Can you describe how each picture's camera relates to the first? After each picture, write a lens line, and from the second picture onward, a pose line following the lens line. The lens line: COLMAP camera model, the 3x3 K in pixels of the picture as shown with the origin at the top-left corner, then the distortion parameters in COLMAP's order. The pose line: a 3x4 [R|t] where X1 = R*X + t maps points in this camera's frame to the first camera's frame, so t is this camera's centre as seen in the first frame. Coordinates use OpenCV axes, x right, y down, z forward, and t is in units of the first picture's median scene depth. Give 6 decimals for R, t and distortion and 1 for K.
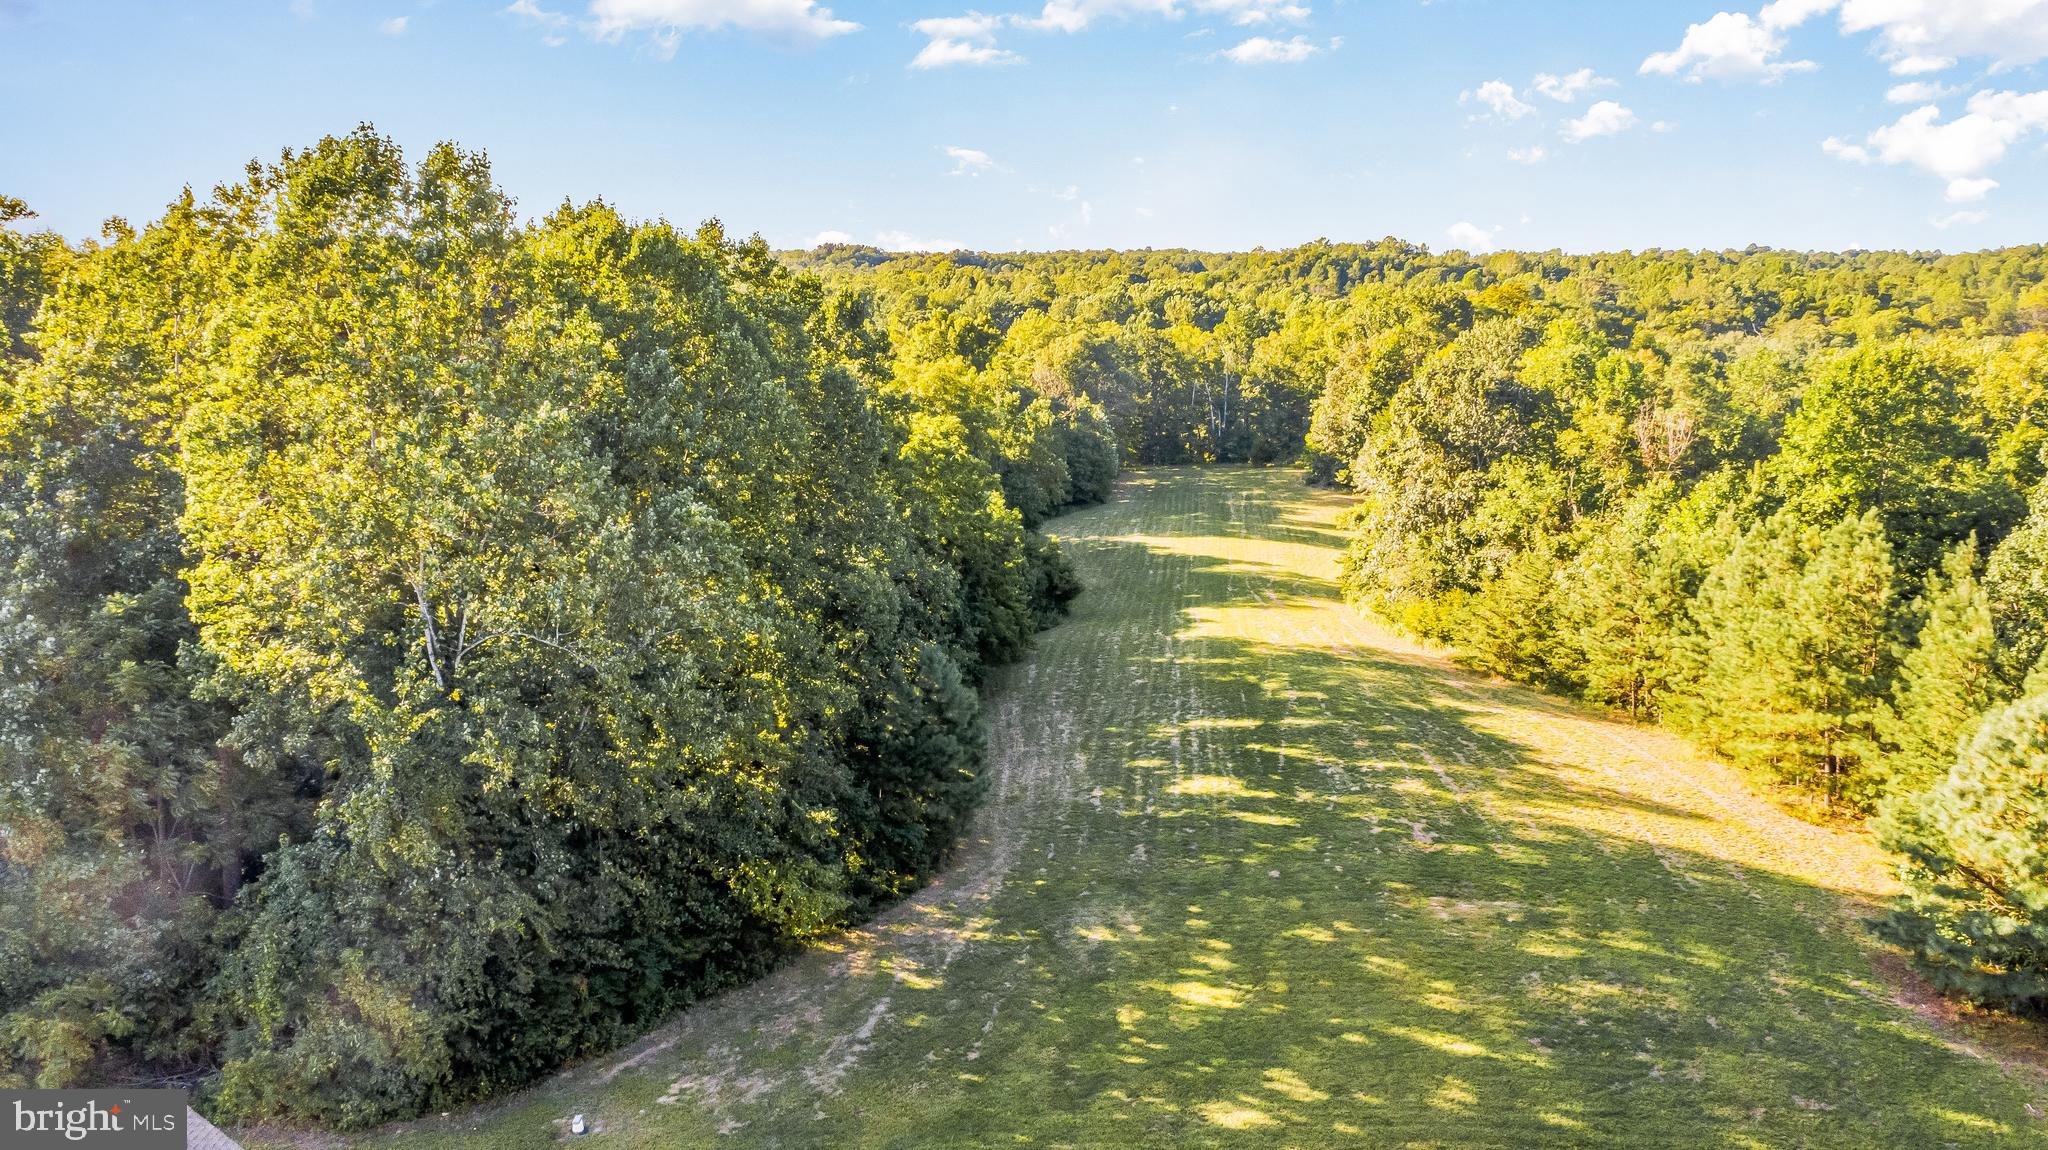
lens RADIAL K [[1424.7, 0, 1024.0], [0, 1424.7, 575.0], [0, 0, 1]] dist [-0.006535, -0.001605]
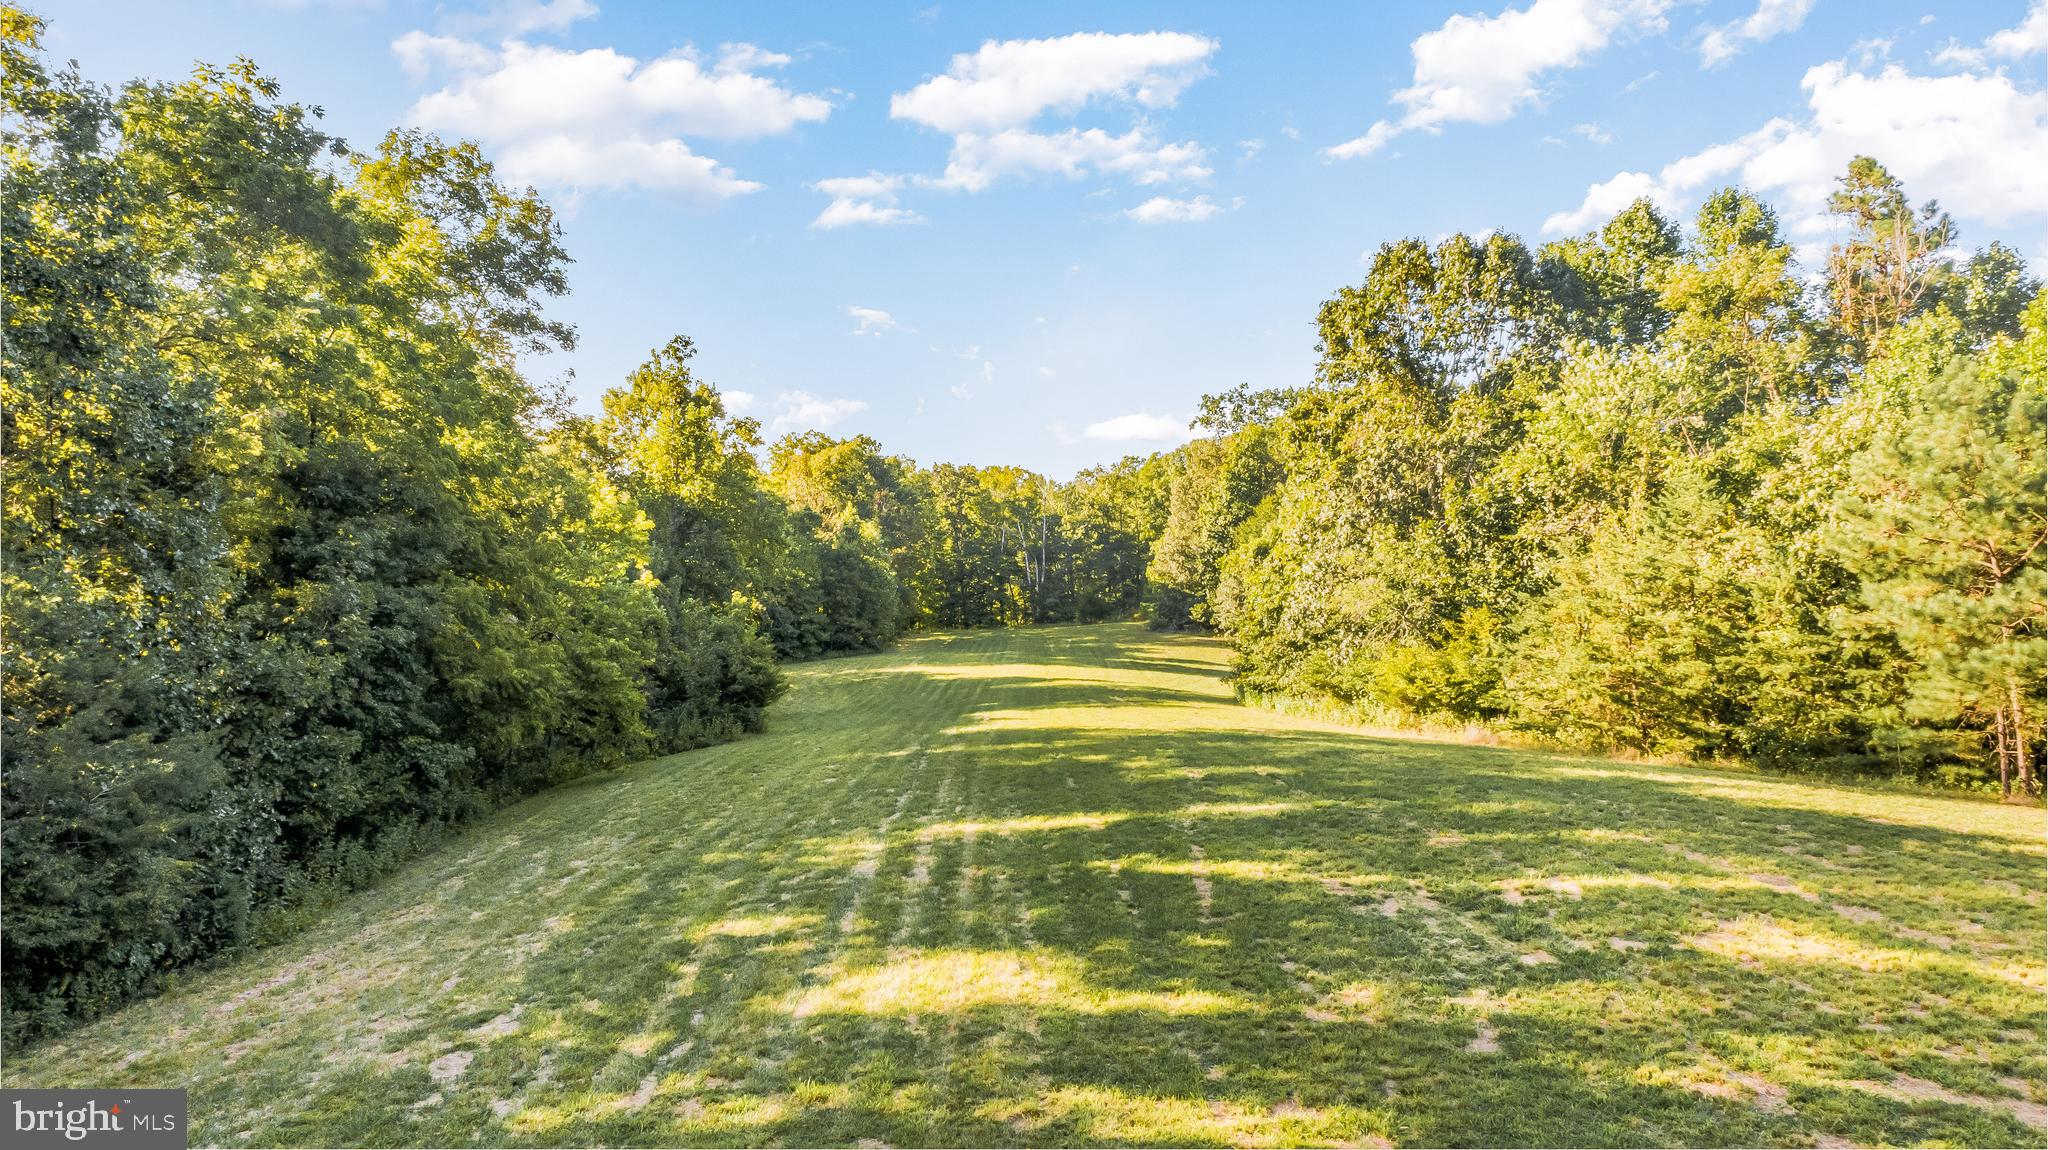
lens RADIAL K [[1424.7, 0, 1024.0], [0, 1424.7, 575.0], [0, 0, 1]] dist [-0.006535, -0.001605]
pose [[0.992783, -0.006264, 0.119763, 0.078927], [0.028314, 0.982646, -0.183315, 0.084994], [-0.116536, 0.185383, 0.975732, 0.508677]]
